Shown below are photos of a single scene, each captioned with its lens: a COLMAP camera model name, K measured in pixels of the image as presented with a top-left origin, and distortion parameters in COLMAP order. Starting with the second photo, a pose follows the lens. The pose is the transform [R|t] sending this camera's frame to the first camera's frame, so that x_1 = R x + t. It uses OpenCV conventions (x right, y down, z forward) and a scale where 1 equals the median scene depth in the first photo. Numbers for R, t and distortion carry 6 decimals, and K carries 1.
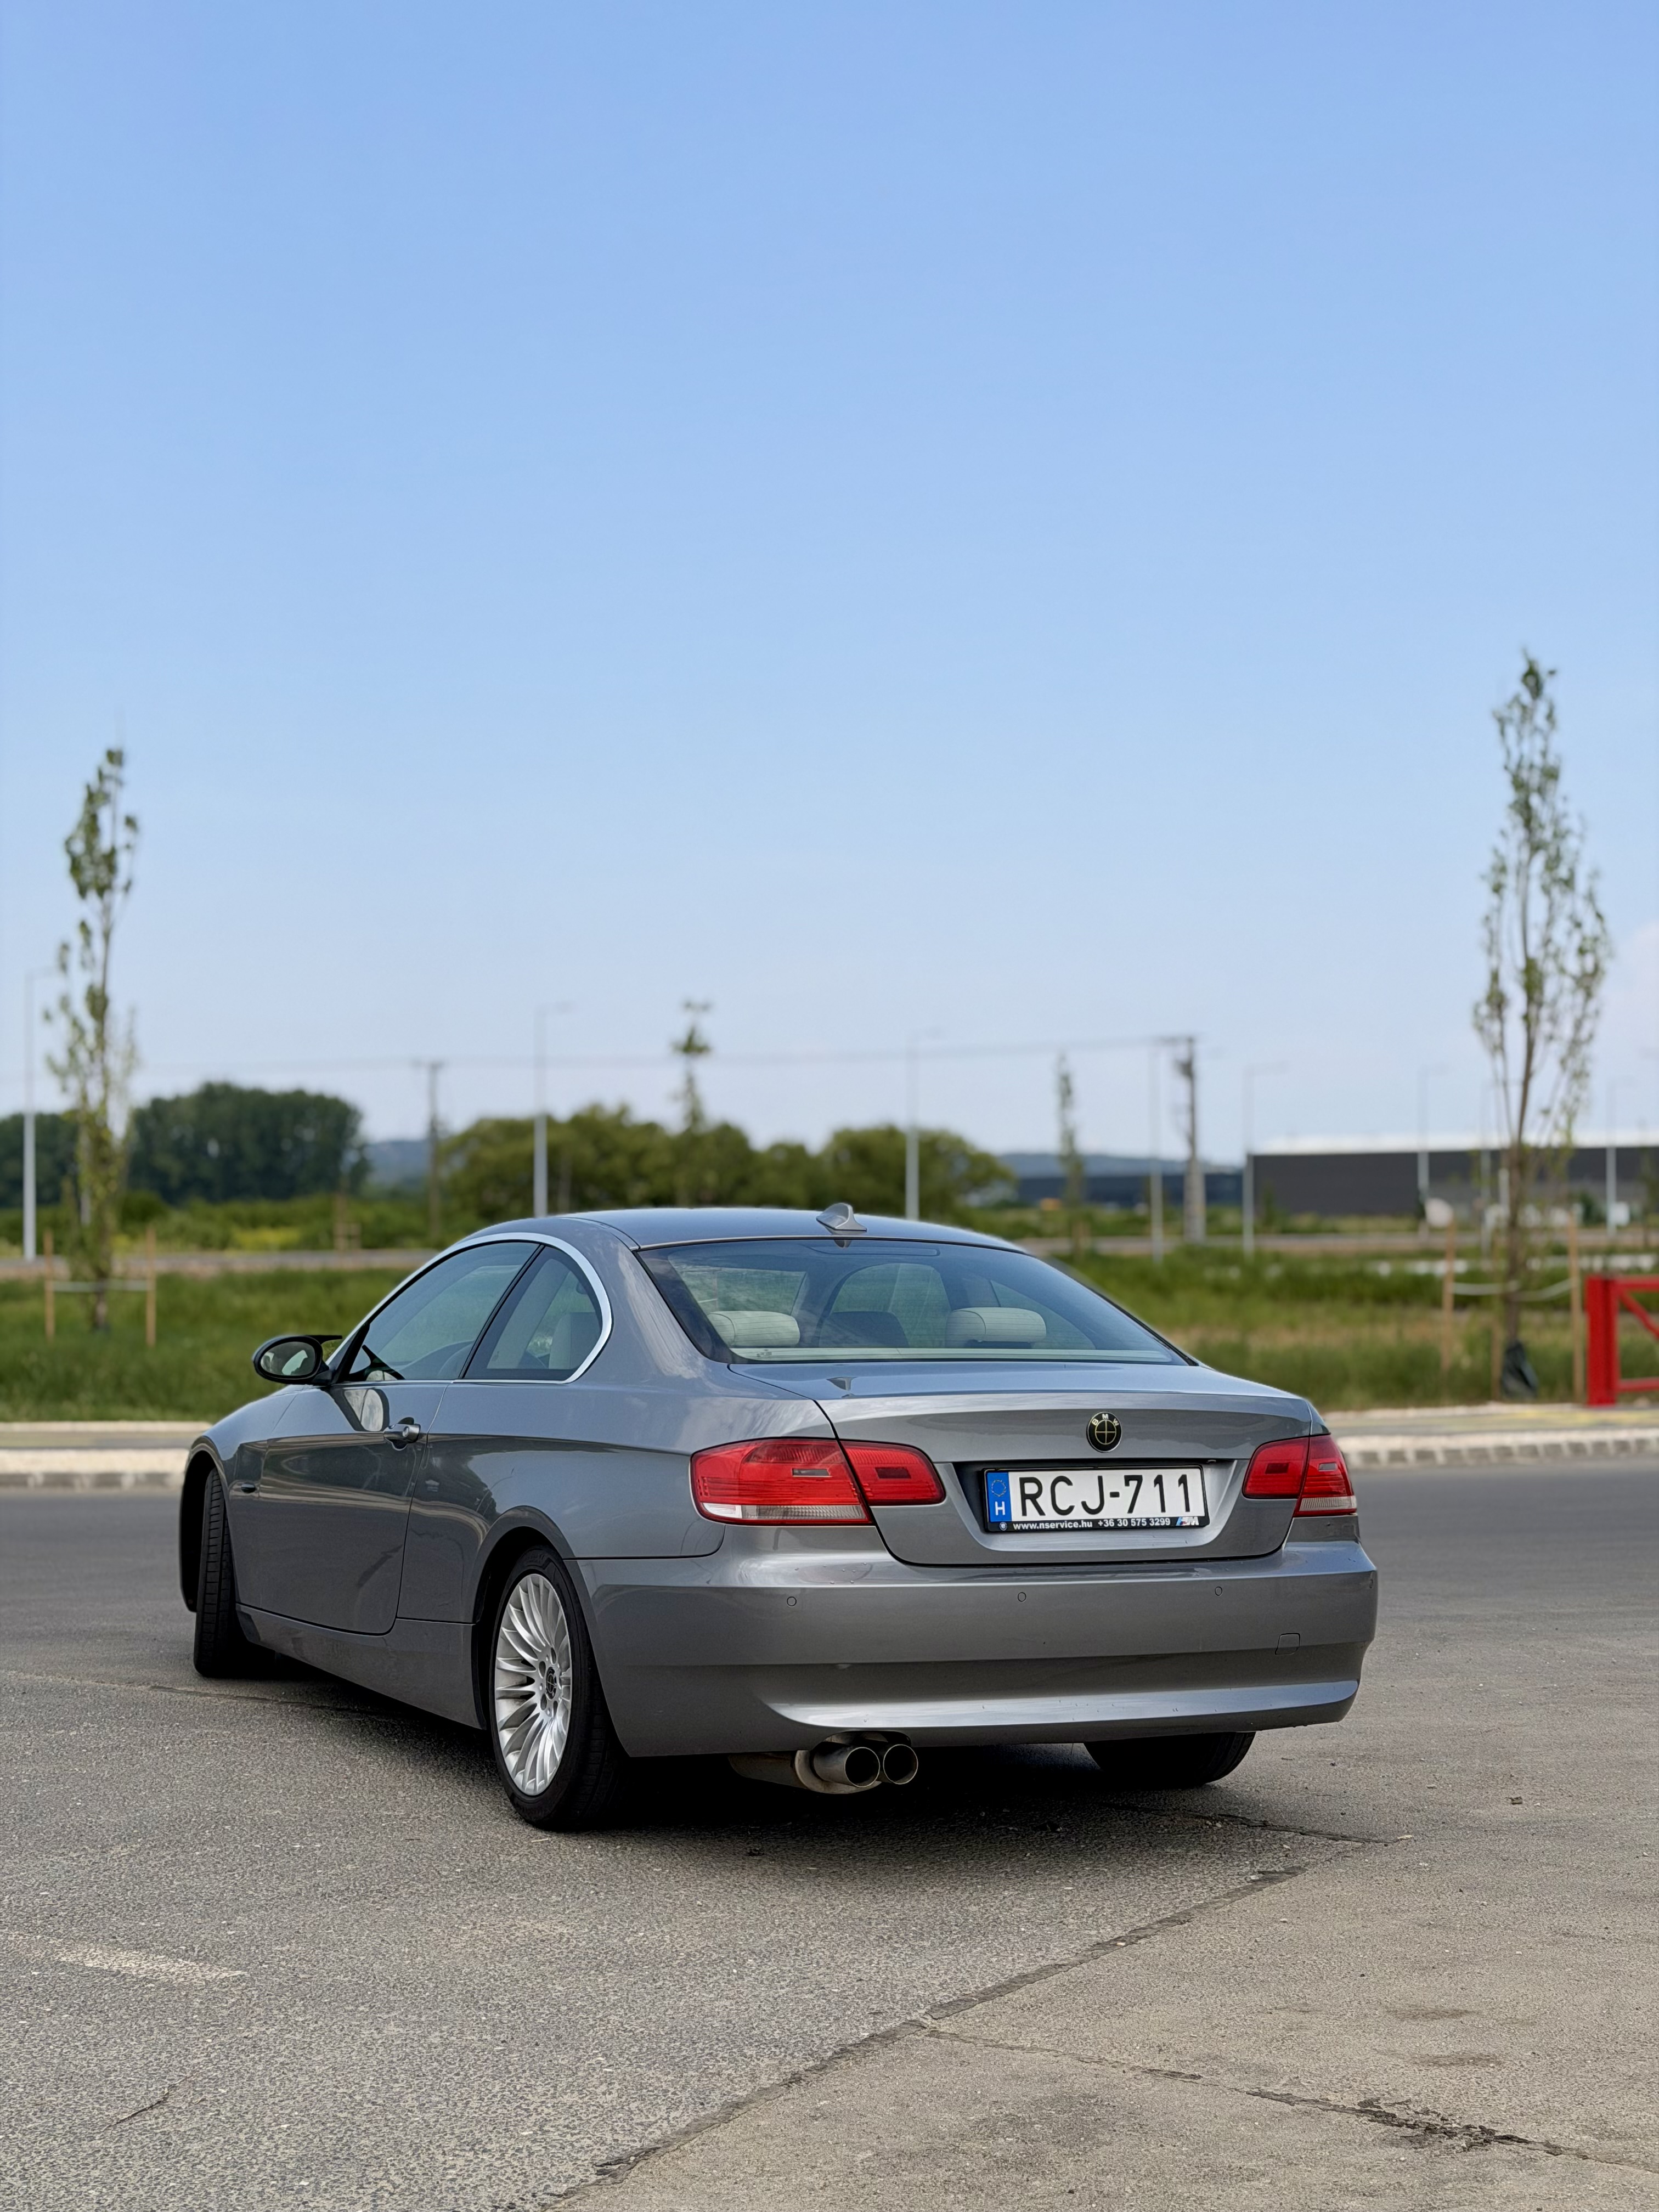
lens RADIAL K [[3094.4, 0, 824.0], [0, 3094.4, 1109.2], [0, 0, 1]] dist [0.121743, 0.000000]
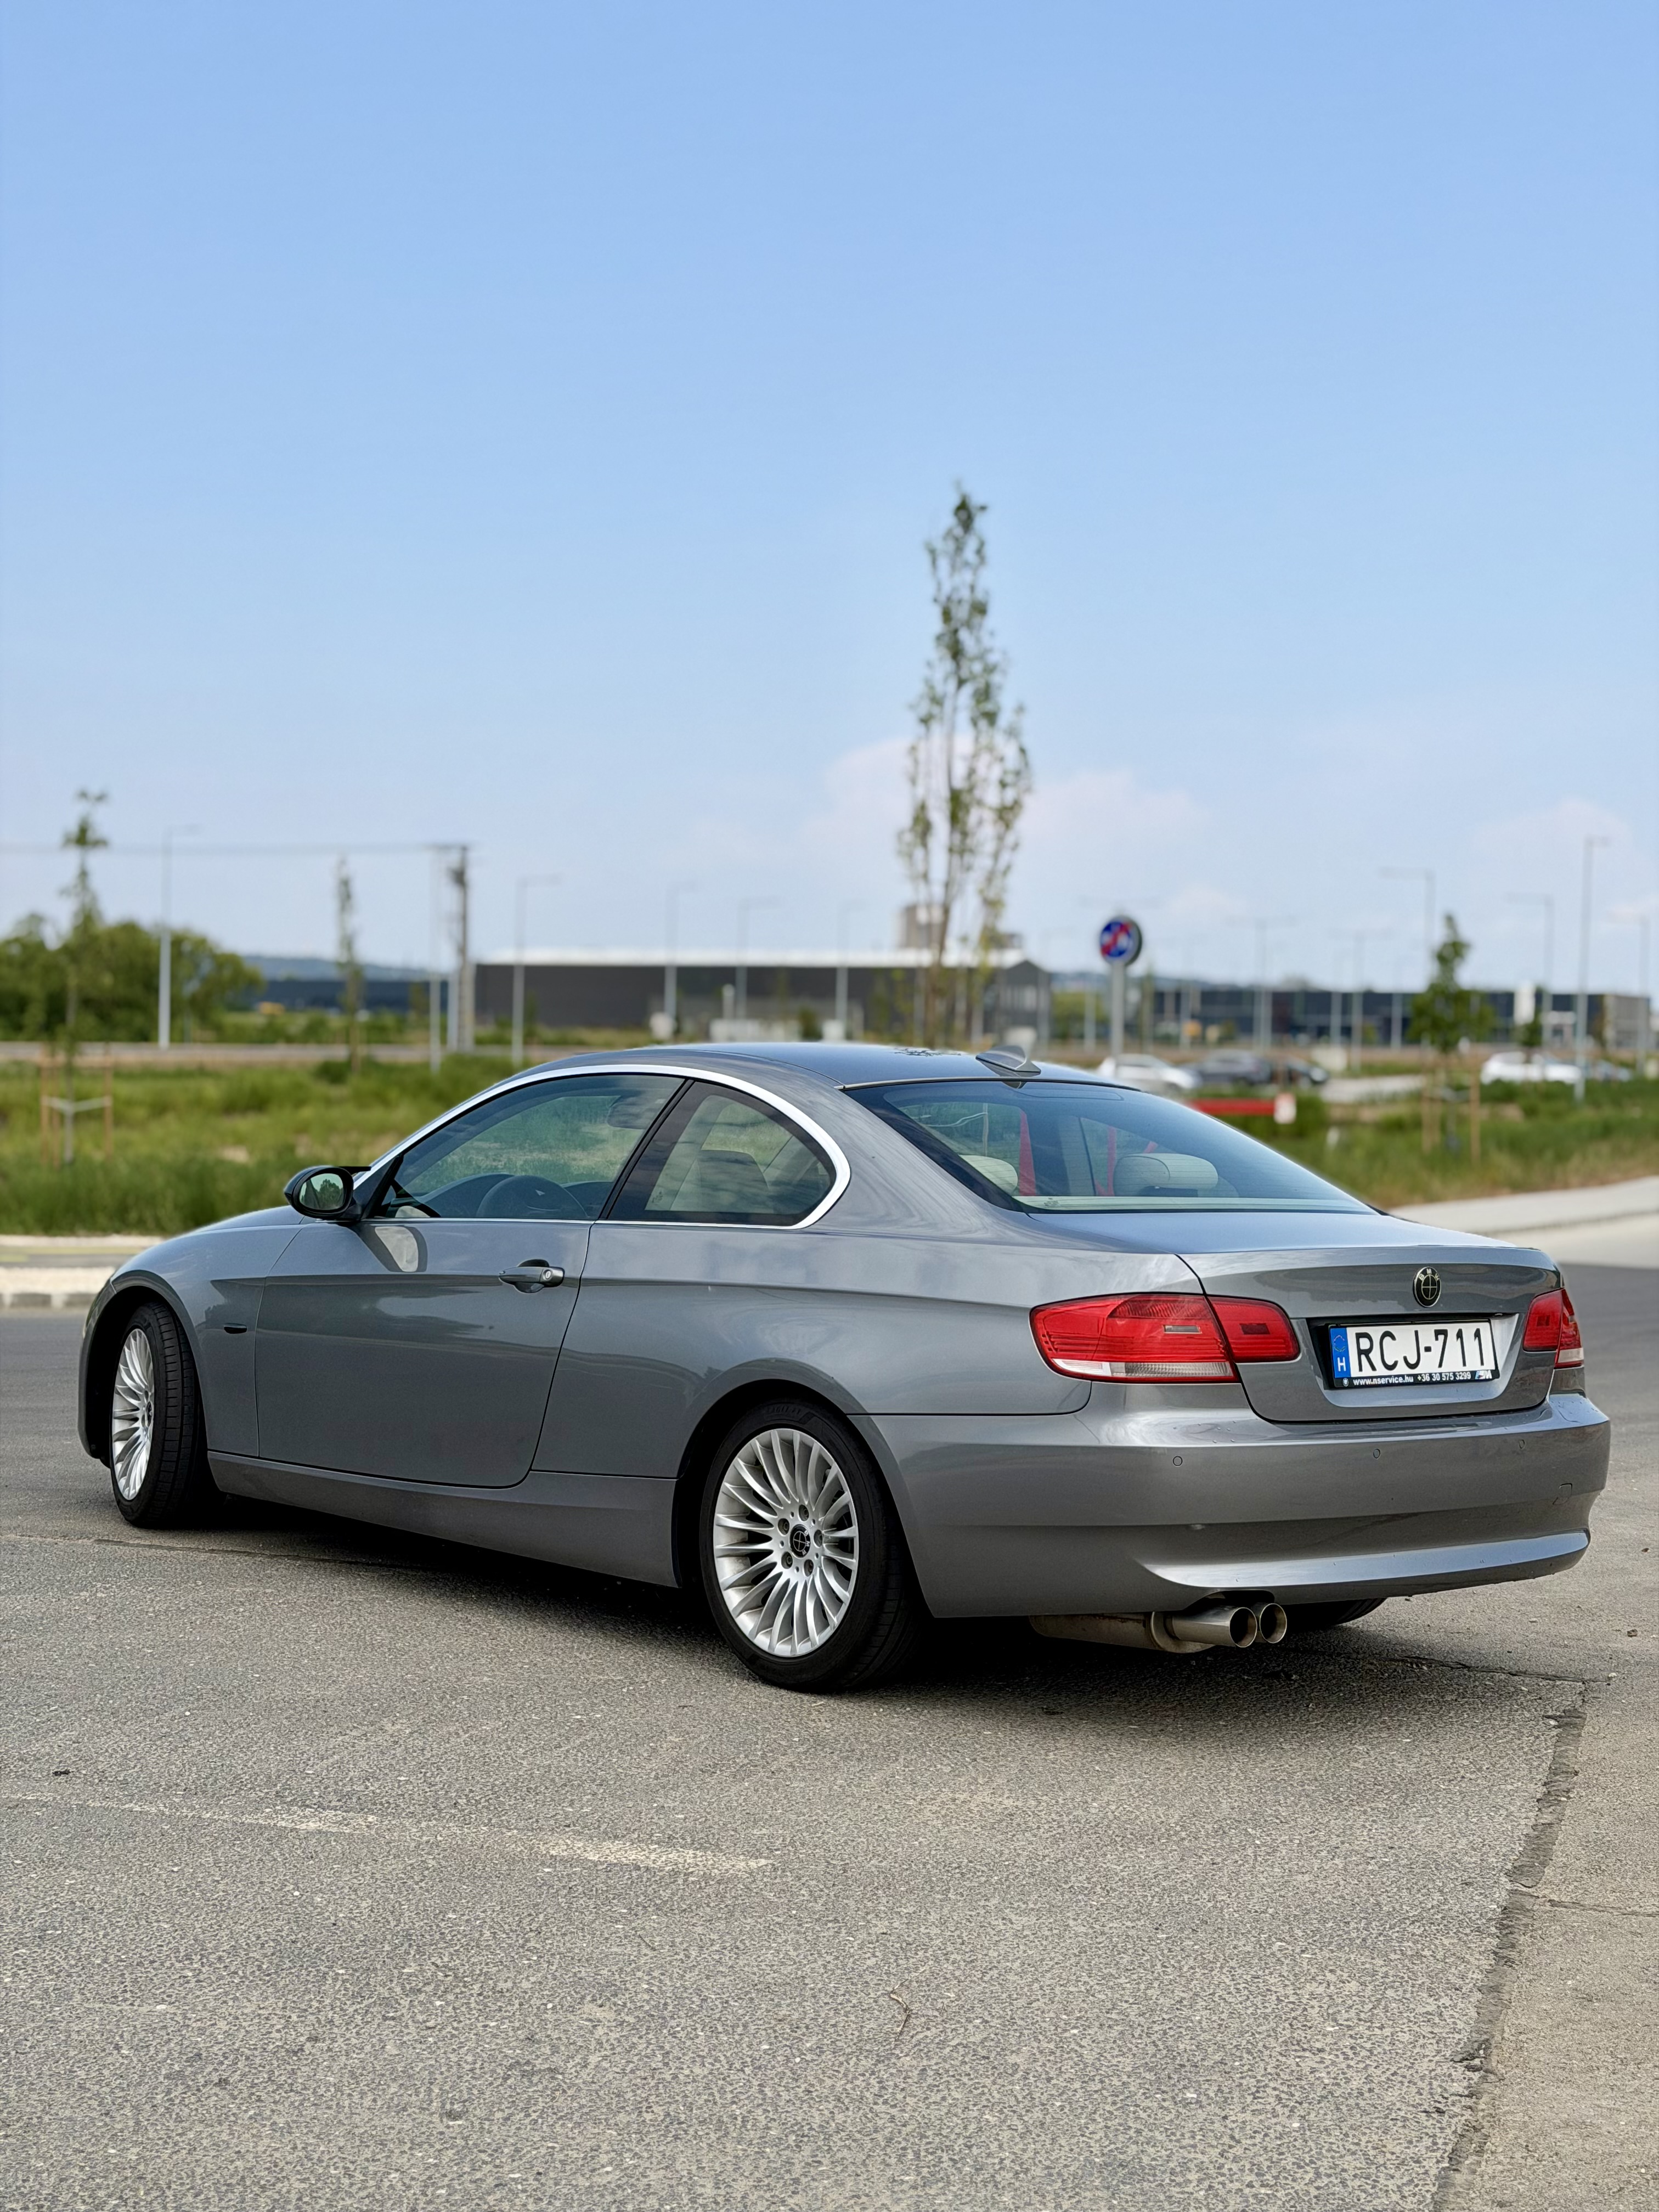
lens RADIAL K [[3094.4, 0, 864.3], [0, 3094.4, 1109.8], [0, 0, 1]] dist [0.121743, 0.000000]
pose [[0.965706, 0.017680, 0.259035, -0.332896], [-0.033705, 0.997773, 0.057553, -0.003748], [-0.257441, -0.064310, 0.964152, 0.087222]]
